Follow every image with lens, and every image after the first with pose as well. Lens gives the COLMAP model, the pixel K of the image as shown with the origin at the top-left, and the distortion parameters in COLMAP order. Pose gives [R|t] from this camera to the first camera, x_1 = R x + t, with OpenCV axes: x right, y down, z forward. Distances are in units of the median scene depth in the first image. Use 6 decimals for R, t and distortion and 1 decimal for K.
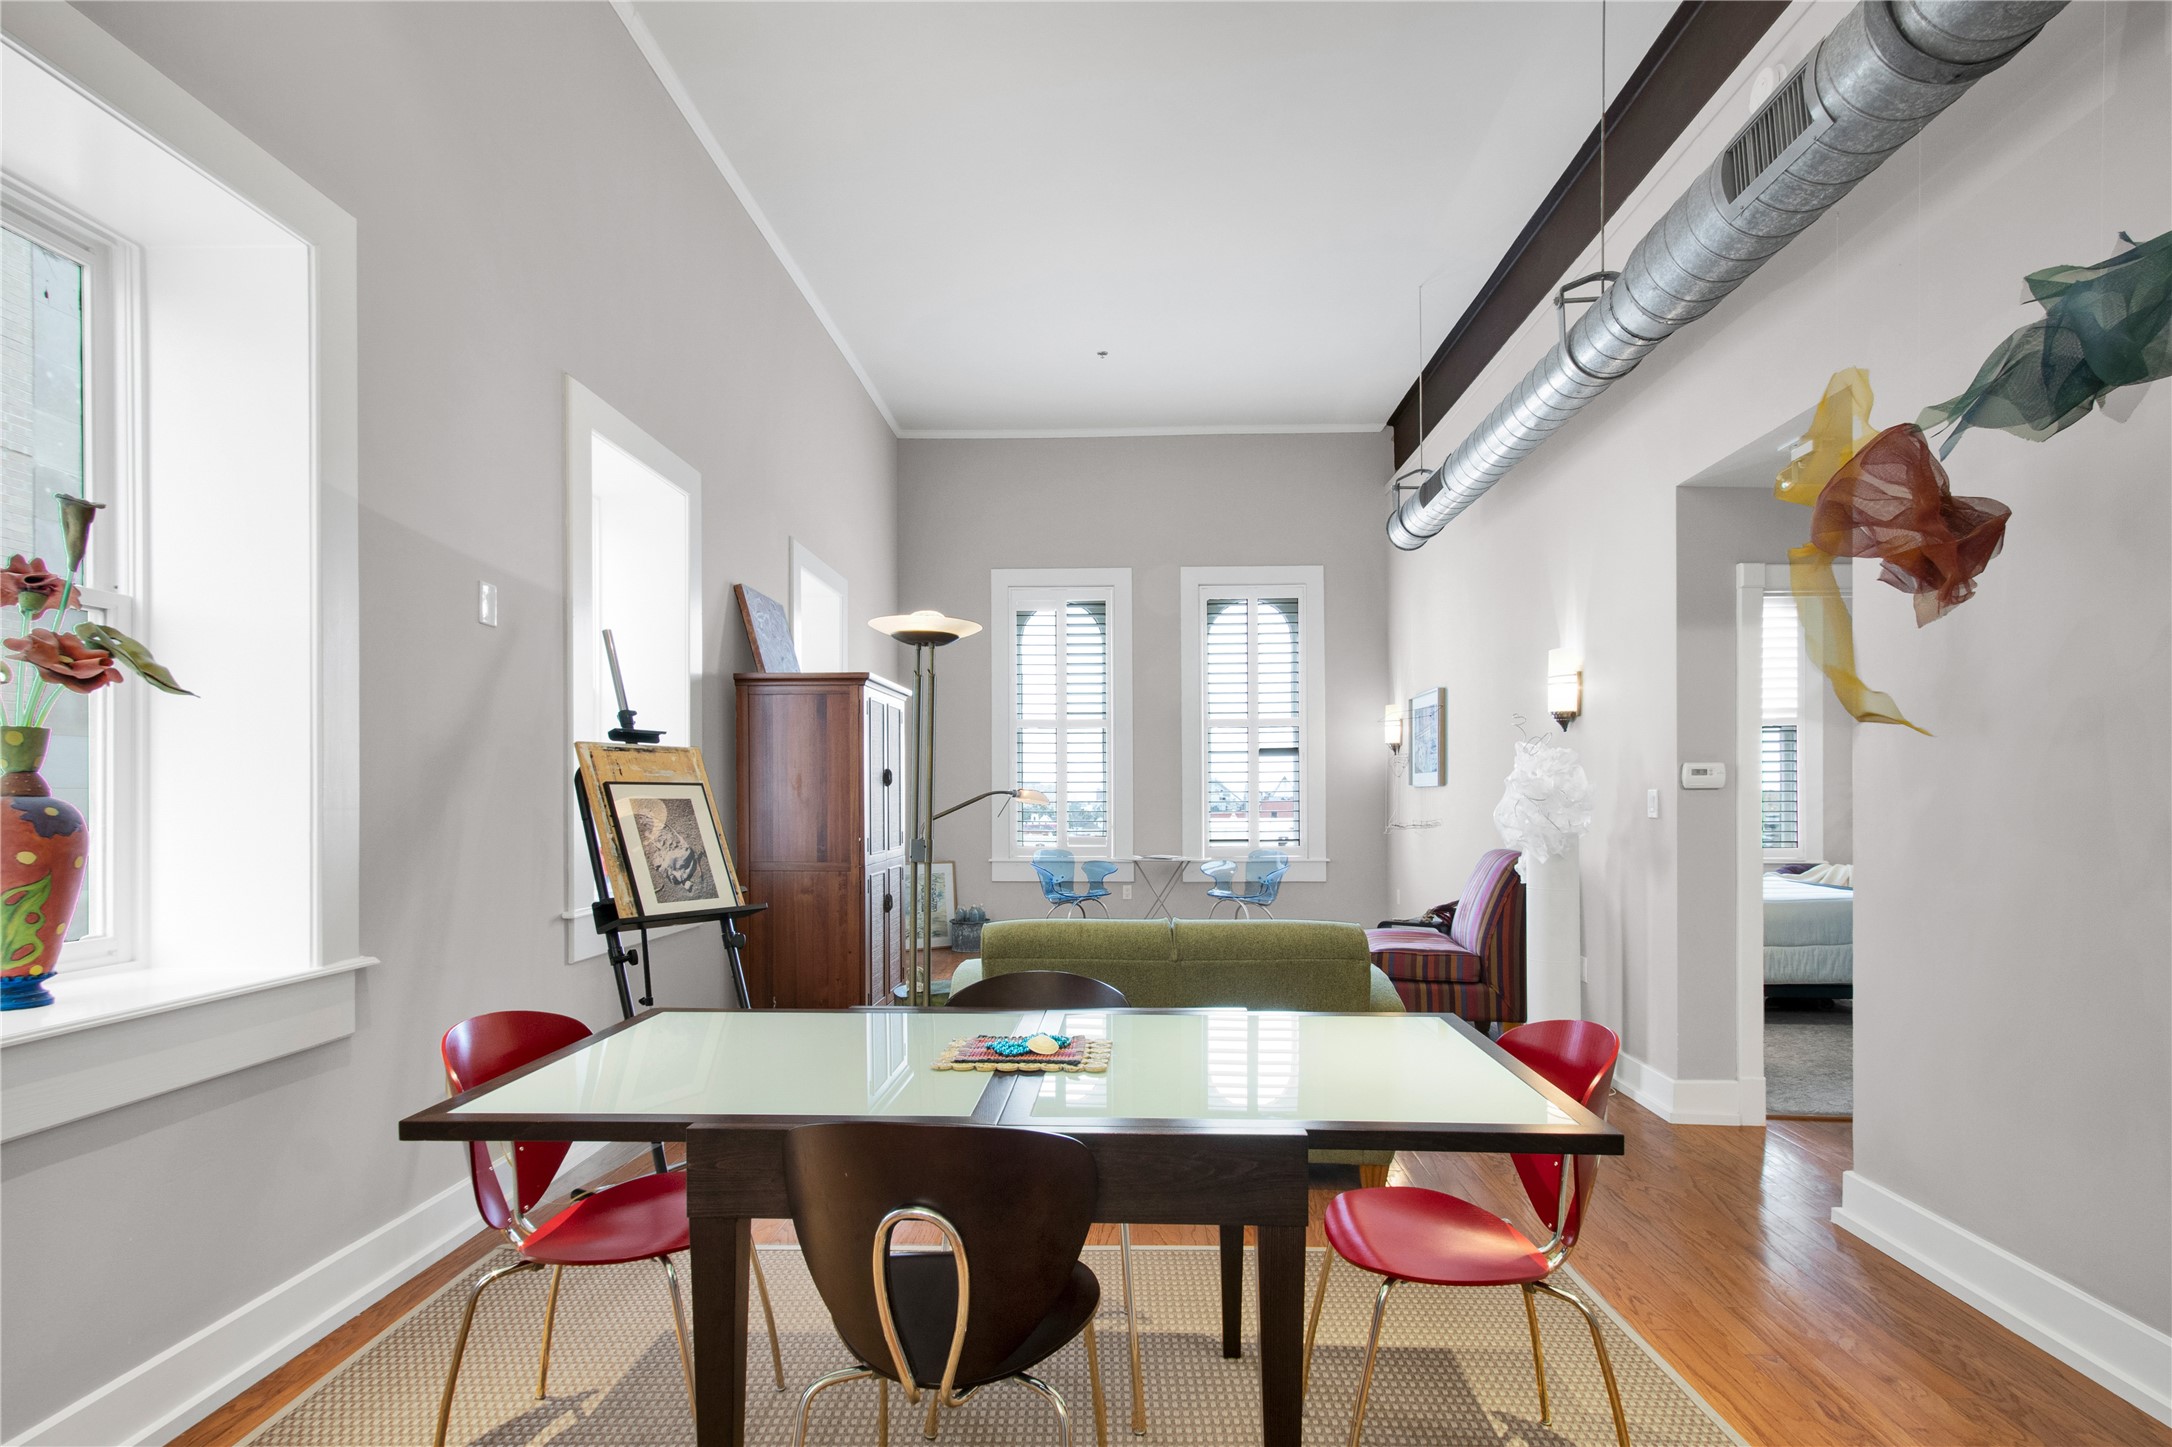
lens RADIAL K [[1083.3, 0, 1088.1], [0, 1083.3, 791.9], [0, 0, 1]] dist [-0.000537, 0.009607]
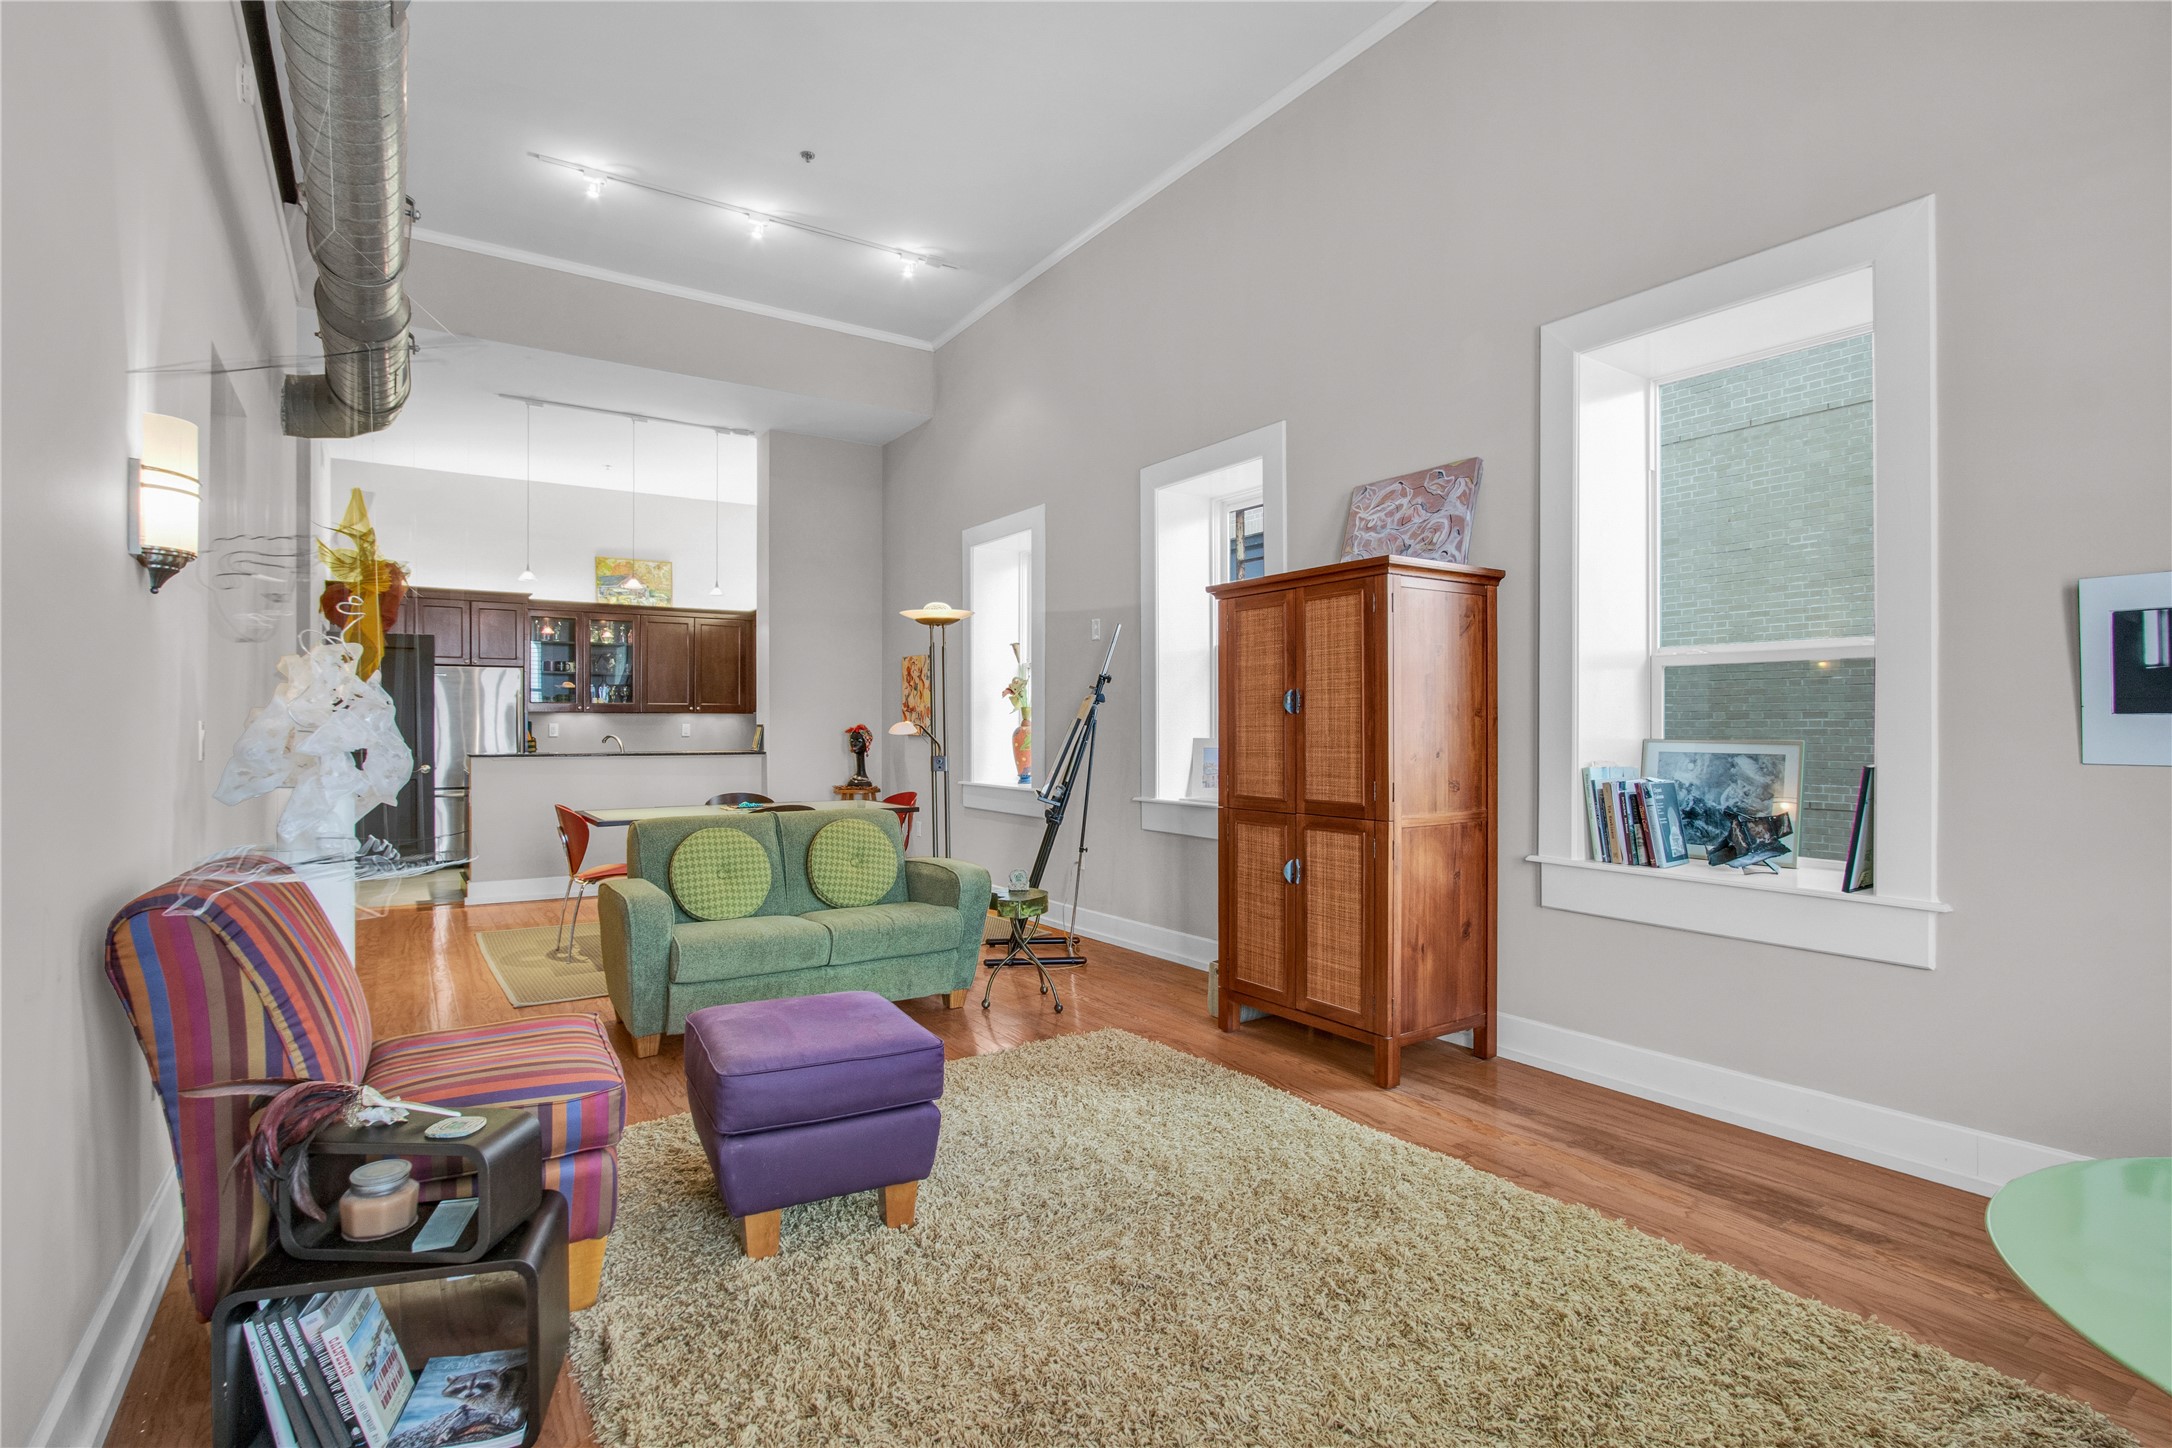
lens RADIAL K [[1057.5, 0, 1066.7], [0, 1057.5, 719.2], [0, 0, 1]] dist [0.009532, 0.011777]
pose [[-0.813582, 0.001422, -0.581448, 0.425285], [0.008020, 0.999929, -0.008776, 0.005227], [0.581394, -0.011804, -0.813536, 1.755104]]
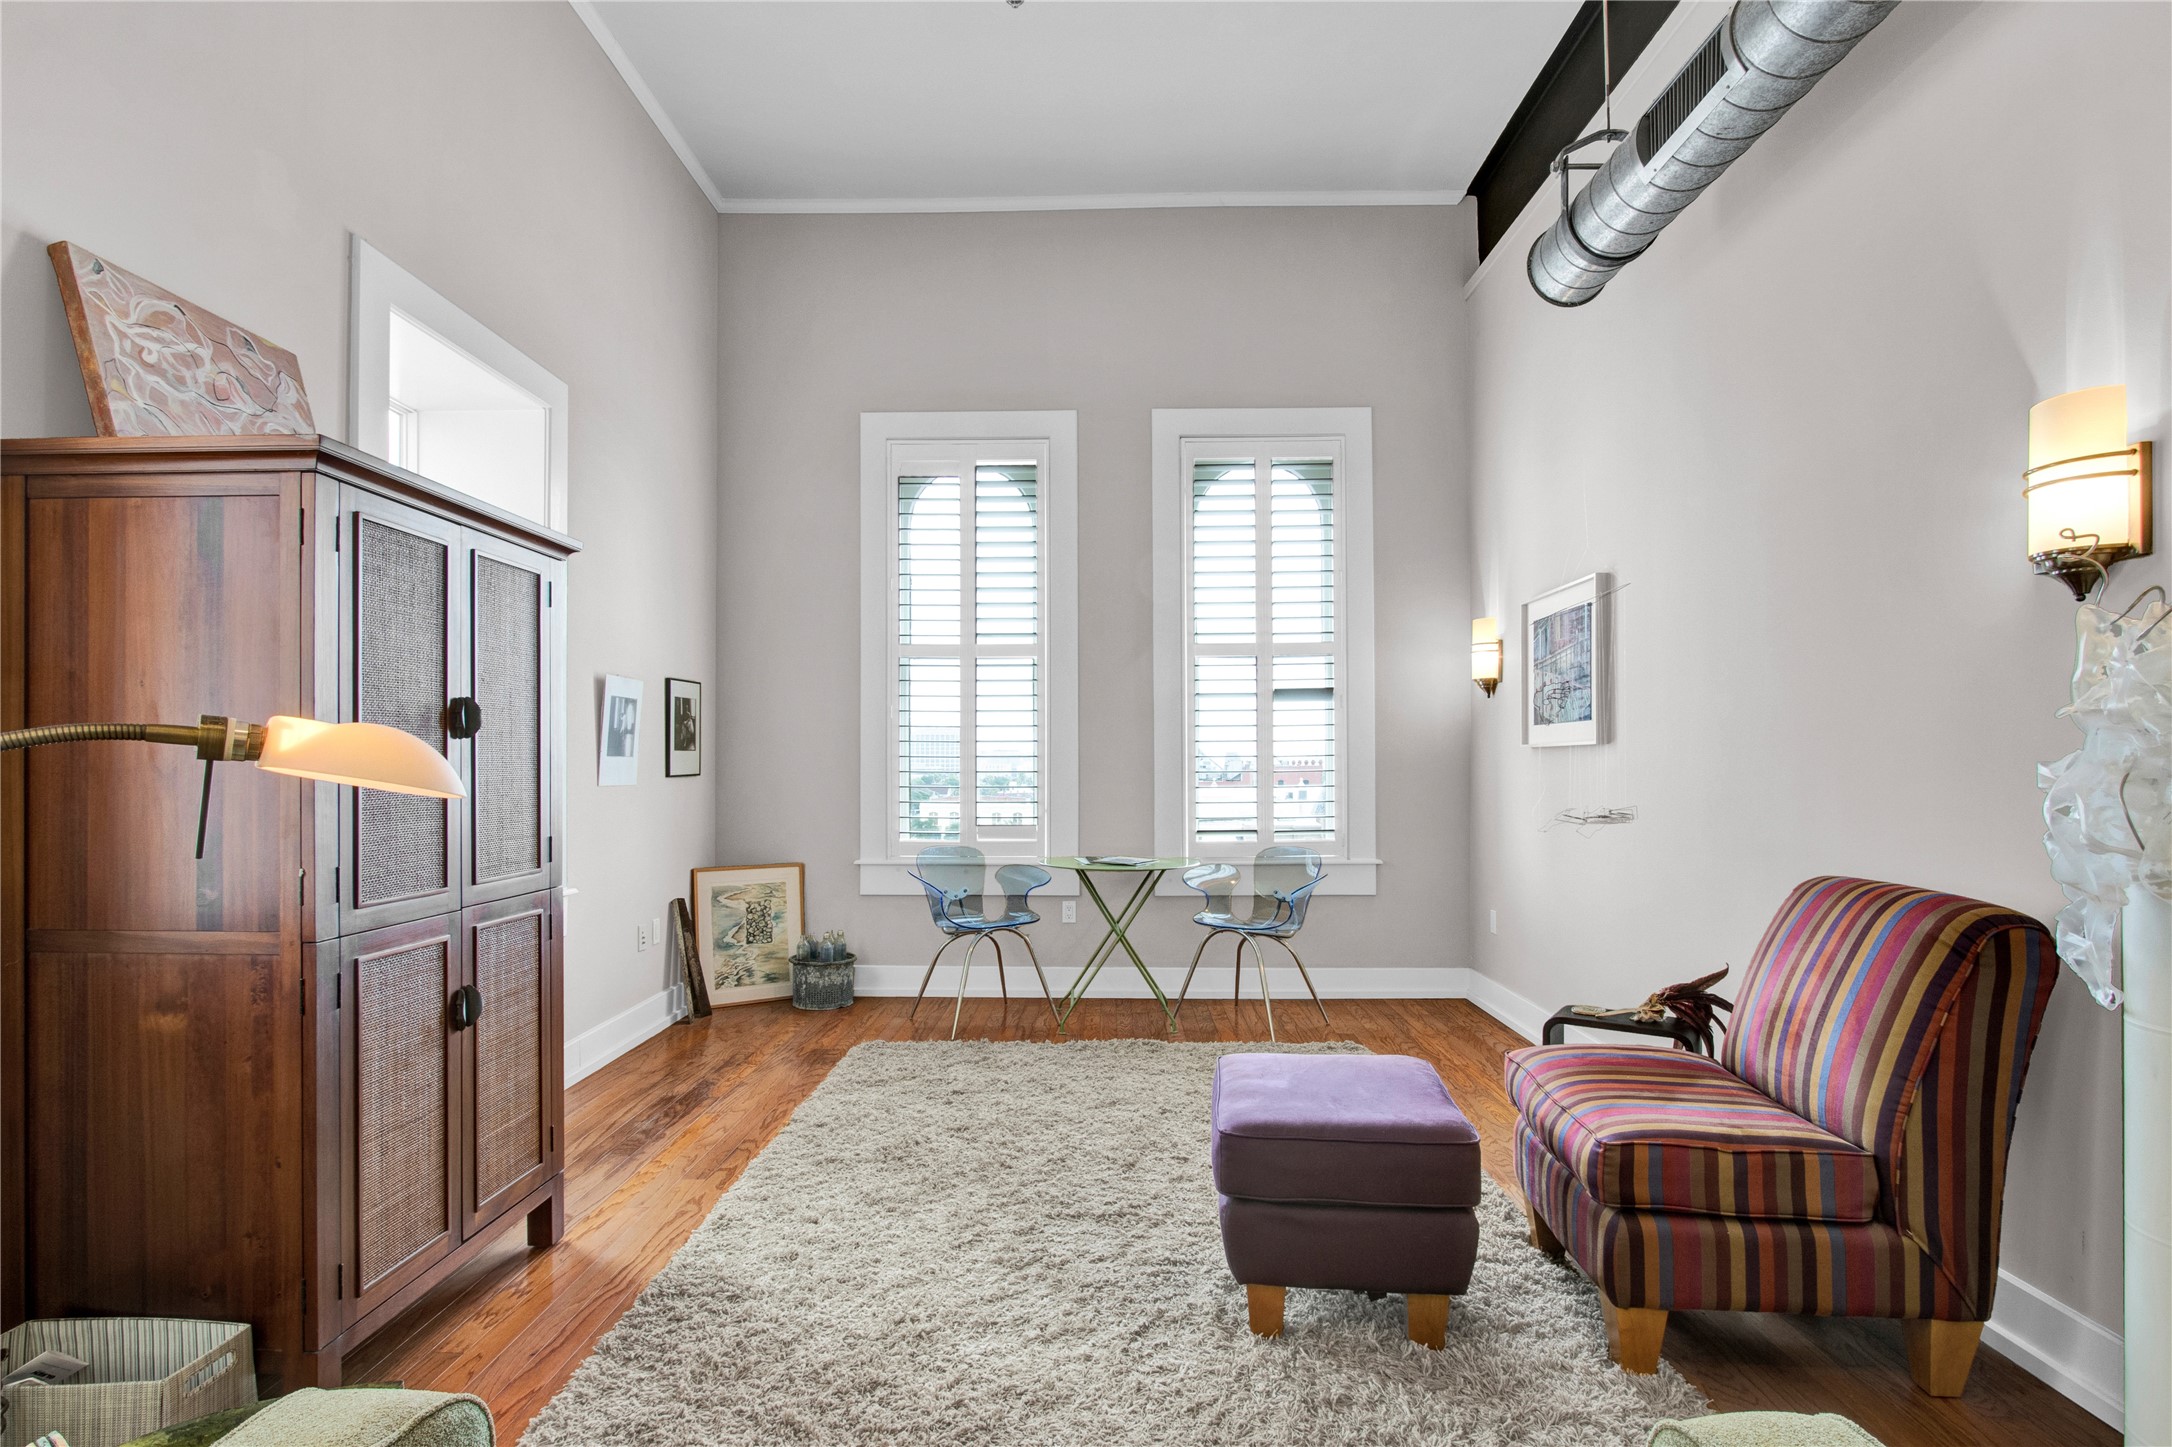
lens RADIAL K [[1083.3, 0, 1084.0], [0, 1083.3, 756.0], [0, 0, 1]] dist [-0.000537, 0.009607]
pose [[0.999911, 0.000429, 0.013339, 0.066038], [-0.000383, 0.999994, -0.003504, 0.004679], [-0.013341, 0.003499, 0.999905, 0.653048]]
